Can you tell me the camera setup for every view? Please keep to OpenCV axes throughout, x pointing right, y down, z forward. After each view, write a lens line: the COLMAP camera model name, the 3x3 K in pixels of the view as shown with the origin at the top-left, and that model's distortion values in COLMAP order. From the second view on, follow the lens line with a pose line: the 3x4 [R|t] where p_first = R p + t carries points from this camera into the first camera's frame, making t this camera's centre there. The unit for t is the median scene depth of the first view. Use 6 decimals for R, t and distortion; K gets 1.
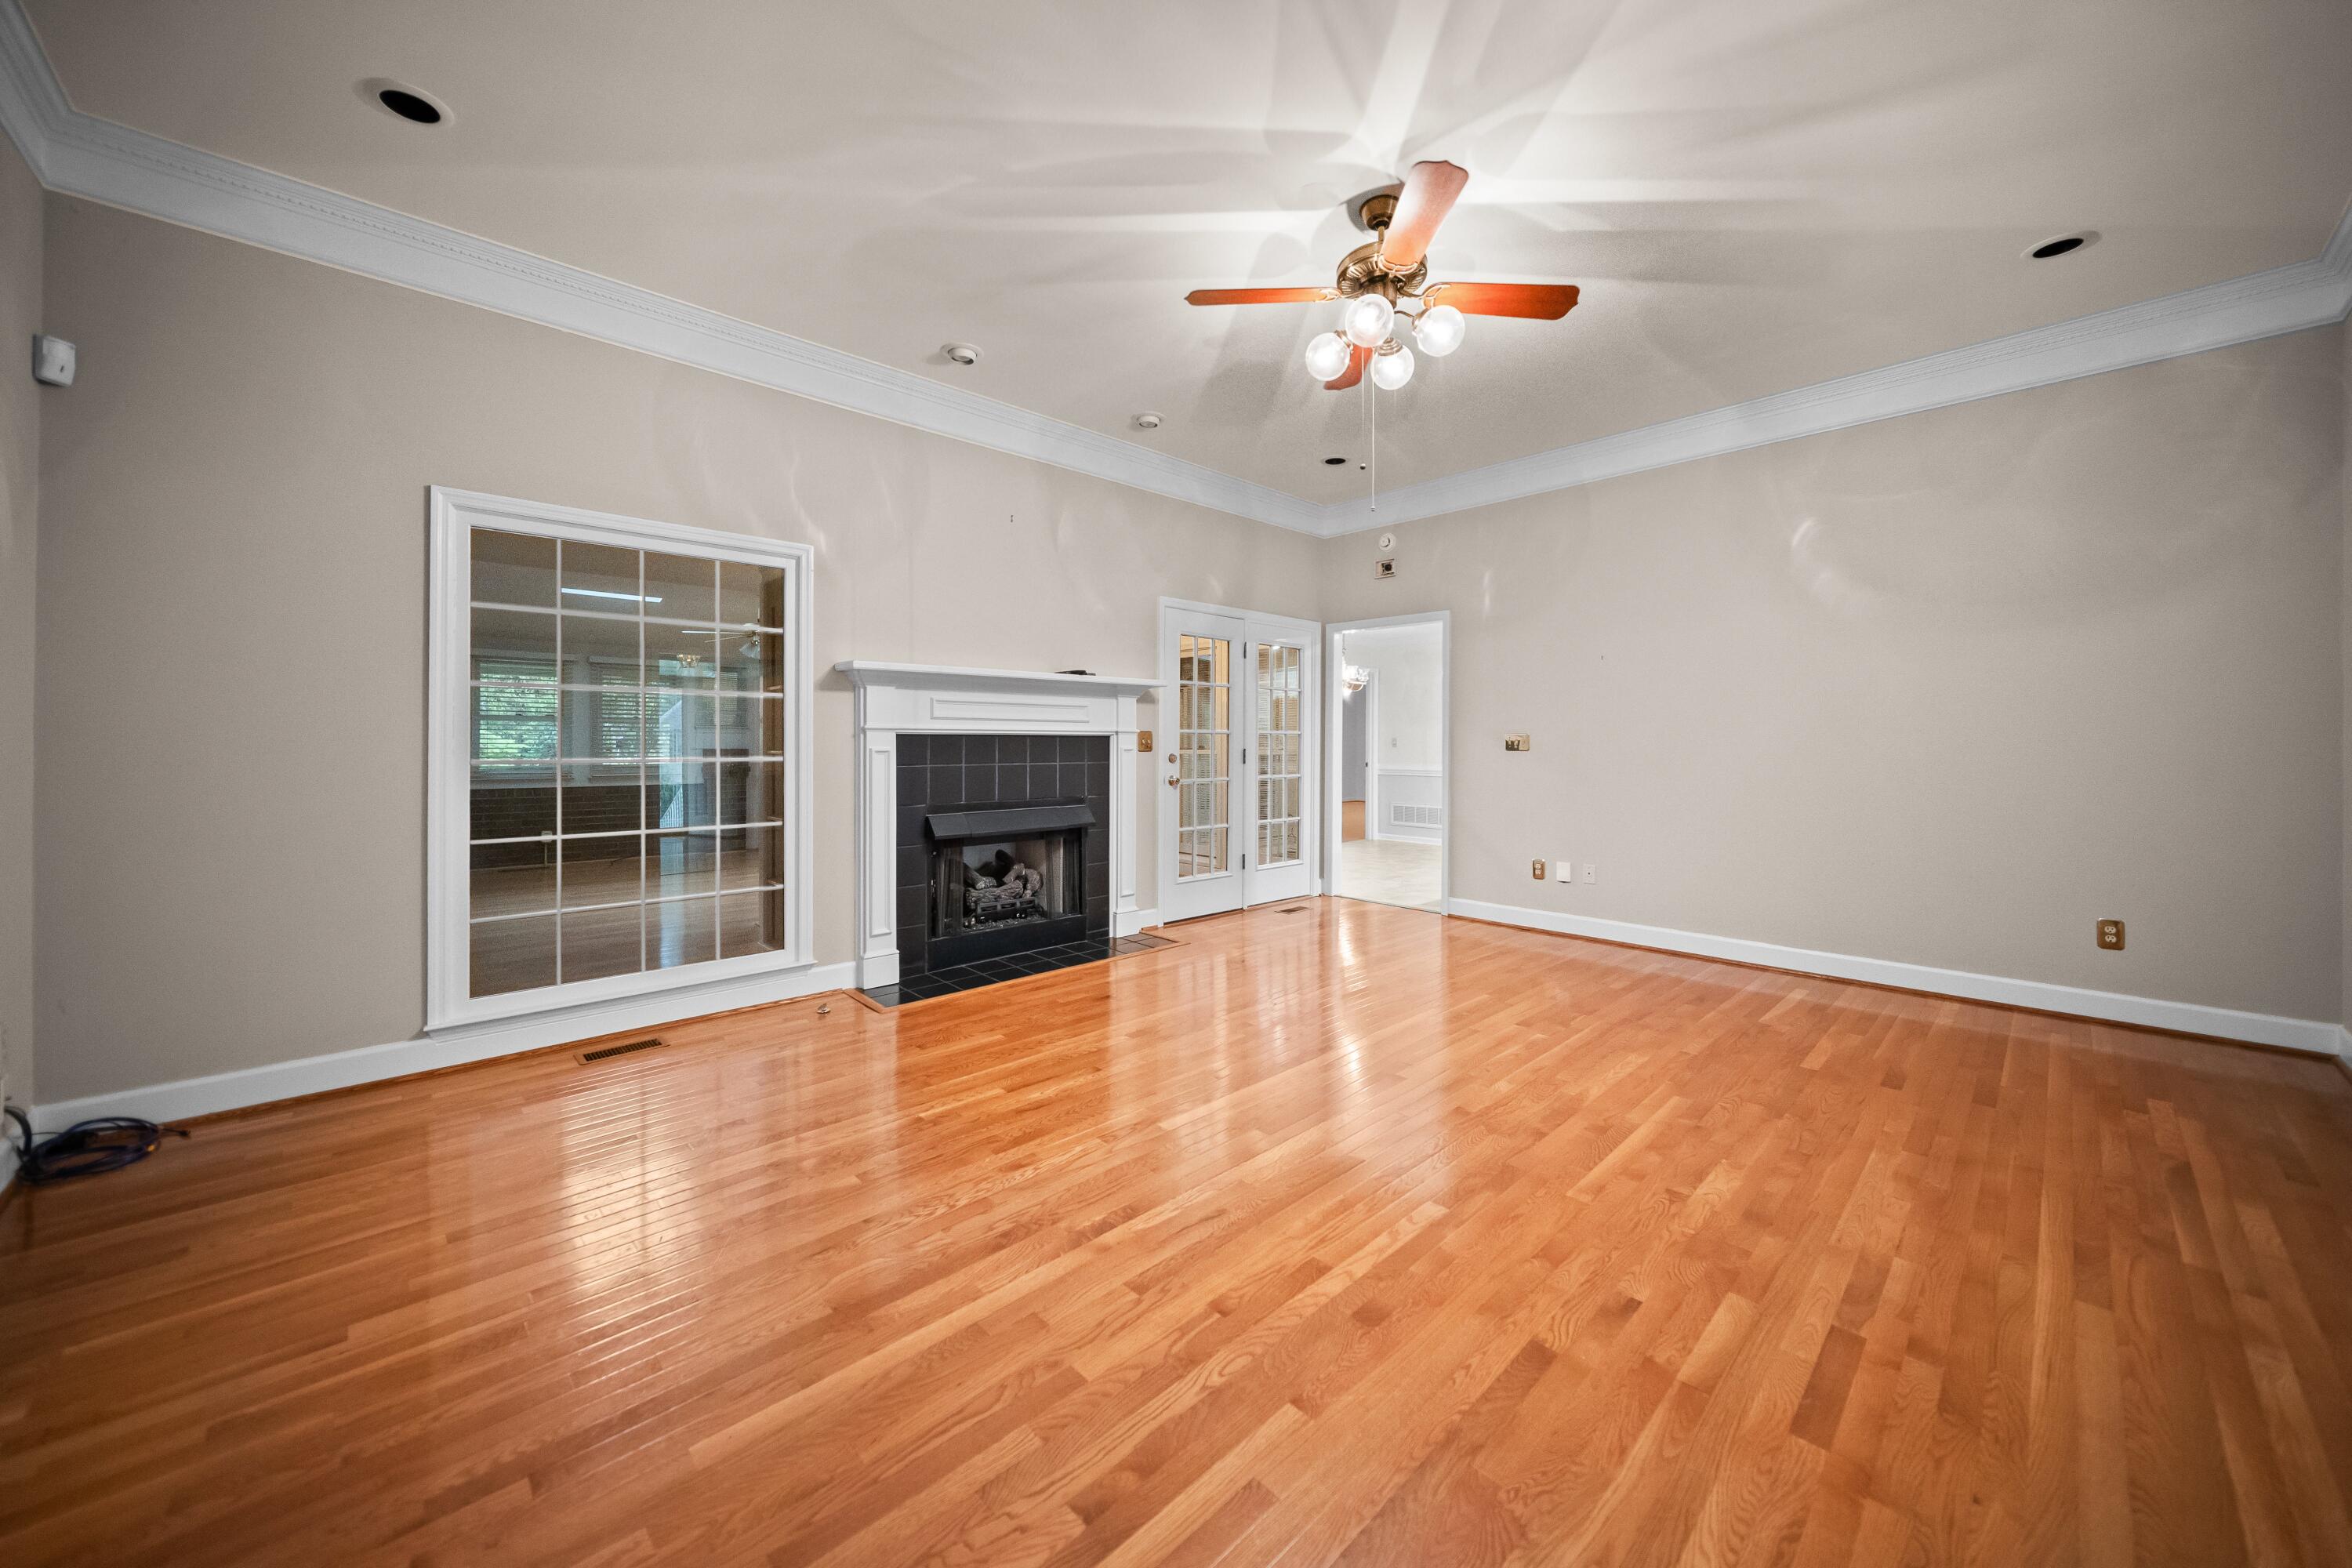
lens RADIAL K [[851.1, 0, 1162.3], [0, 851.1, 741.4], [0, 0, 1]] dist [-0.001683, -0.000085]
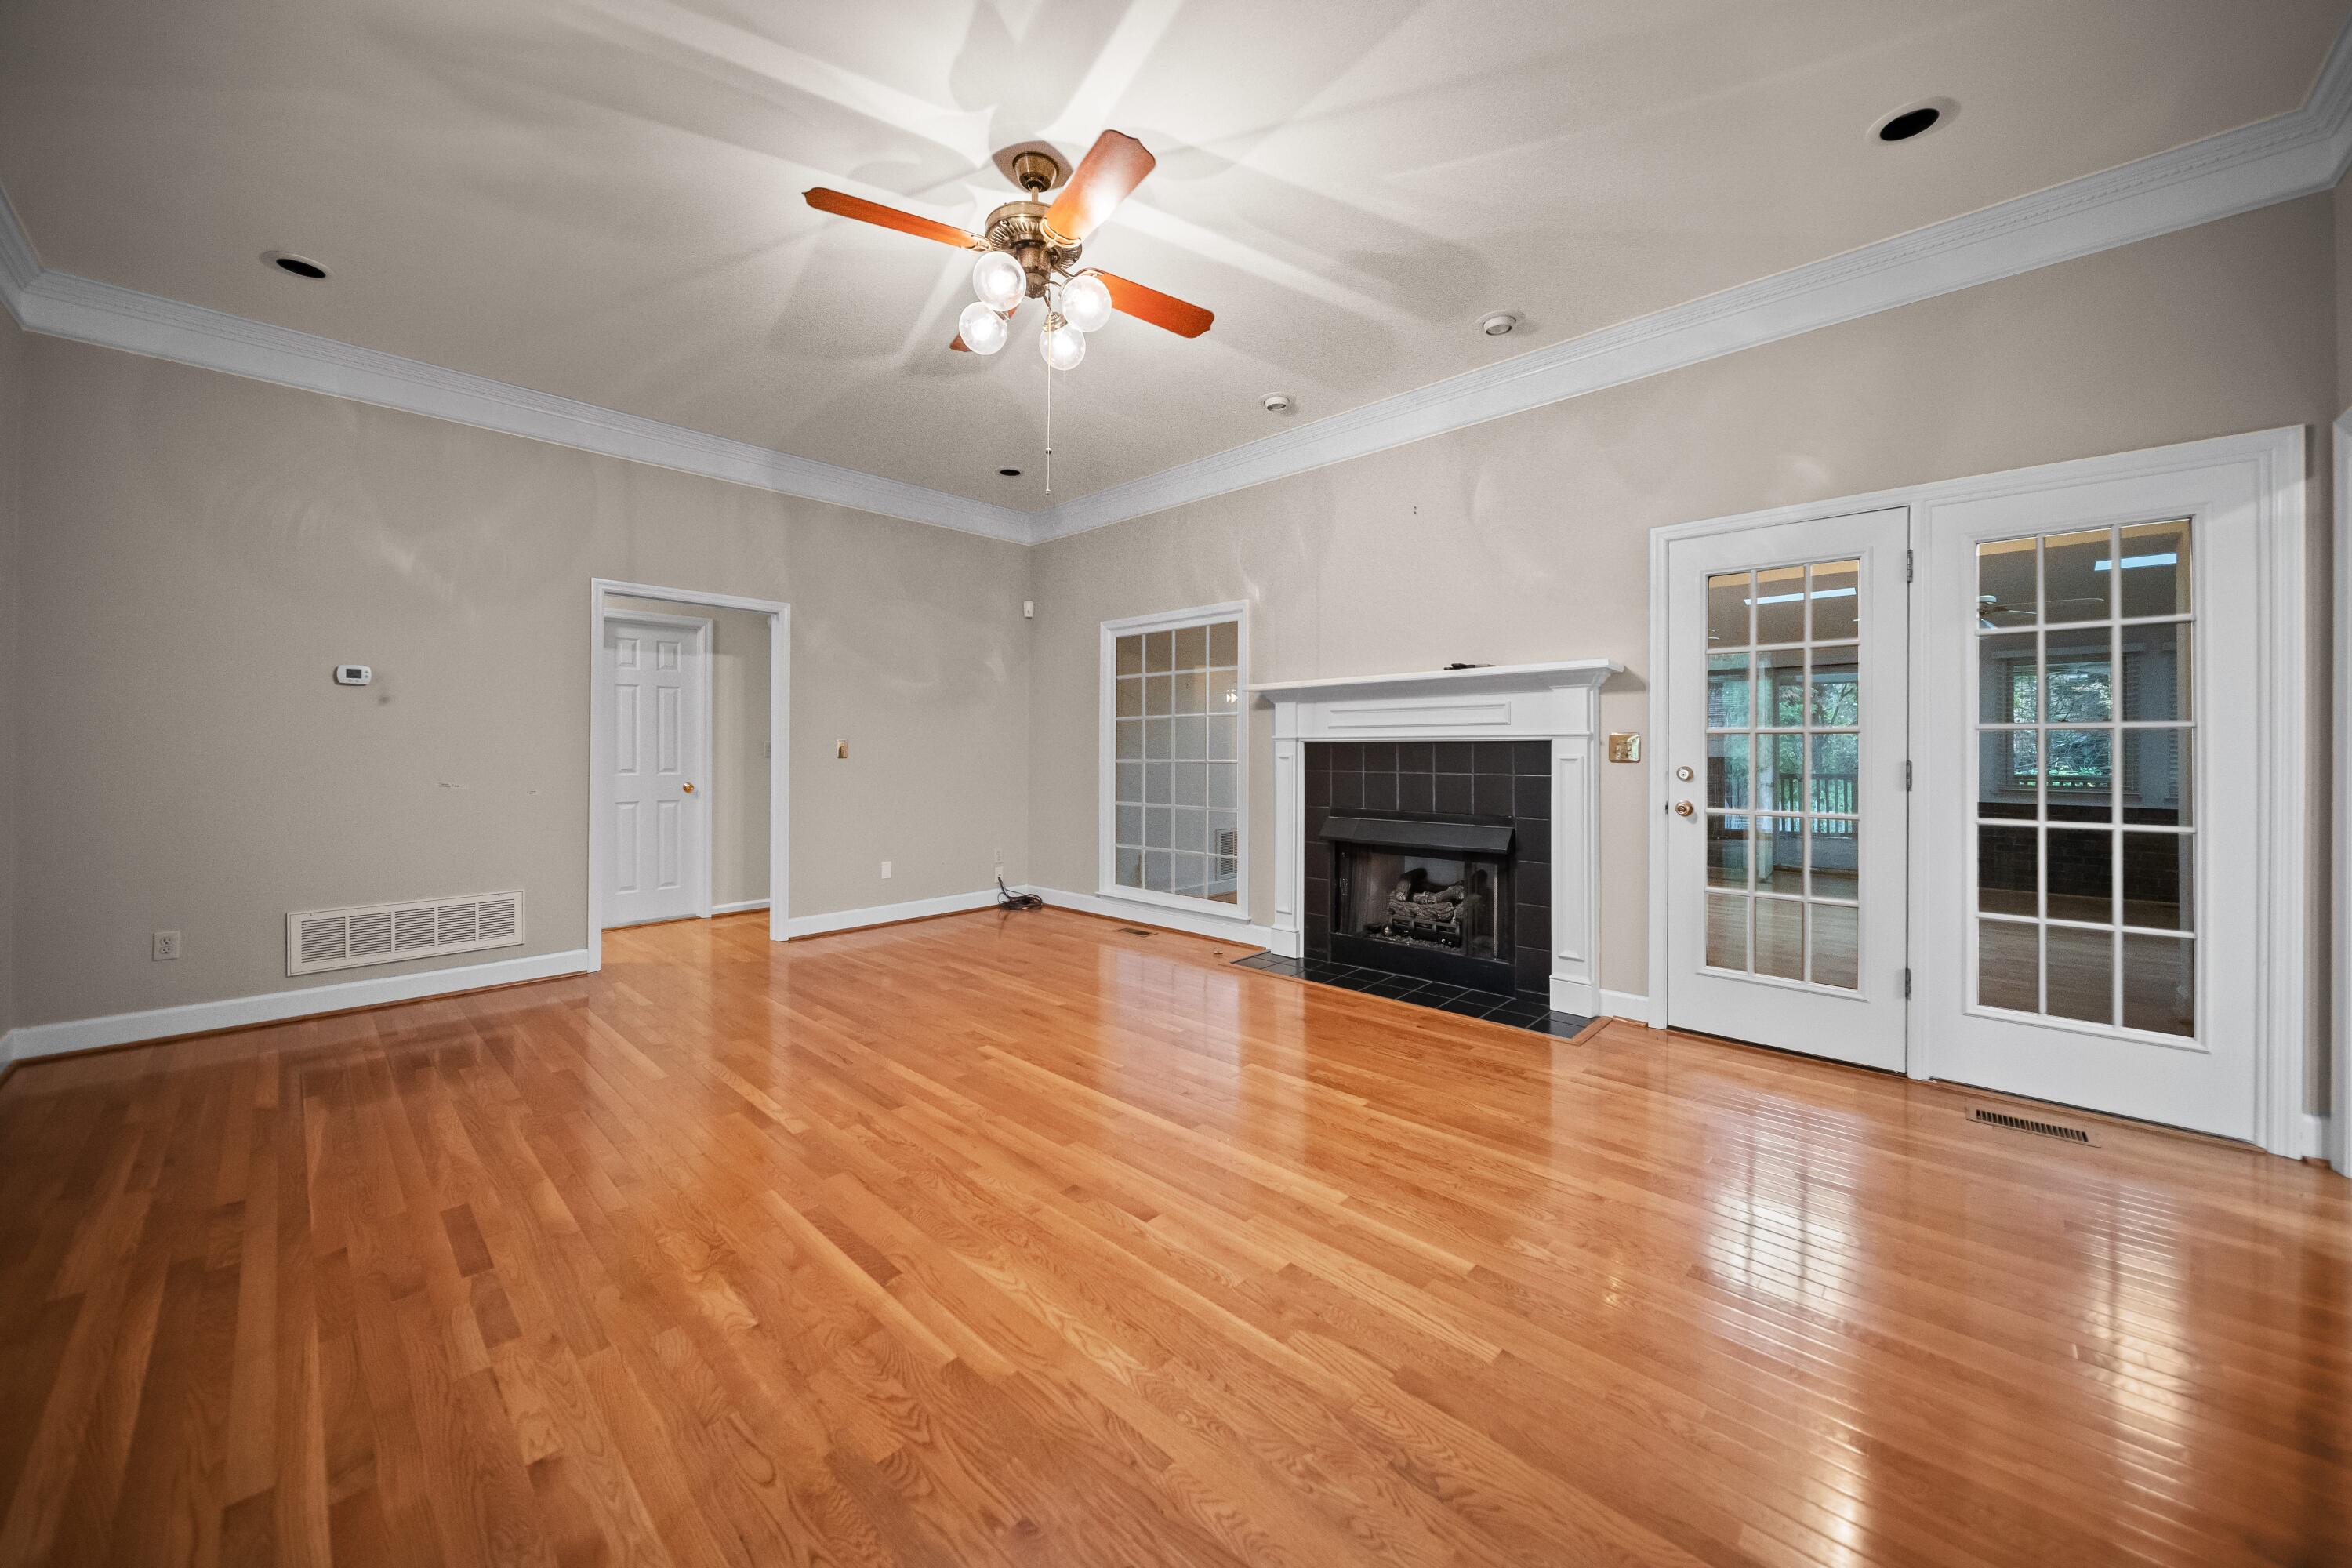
lens RADIAL K [[843.5, 0, 1175.7], [0, 843.5, 746.8], [0, 0, 1]] dist [-0.000187, -0.000111]
pose [[0.058212, -0.006739, -0.998282, 0.695503], [0.001482, 0.999977, -0.006664, 0.004036], [0.998303, -0.001092, 0.058220, 0.652435]]
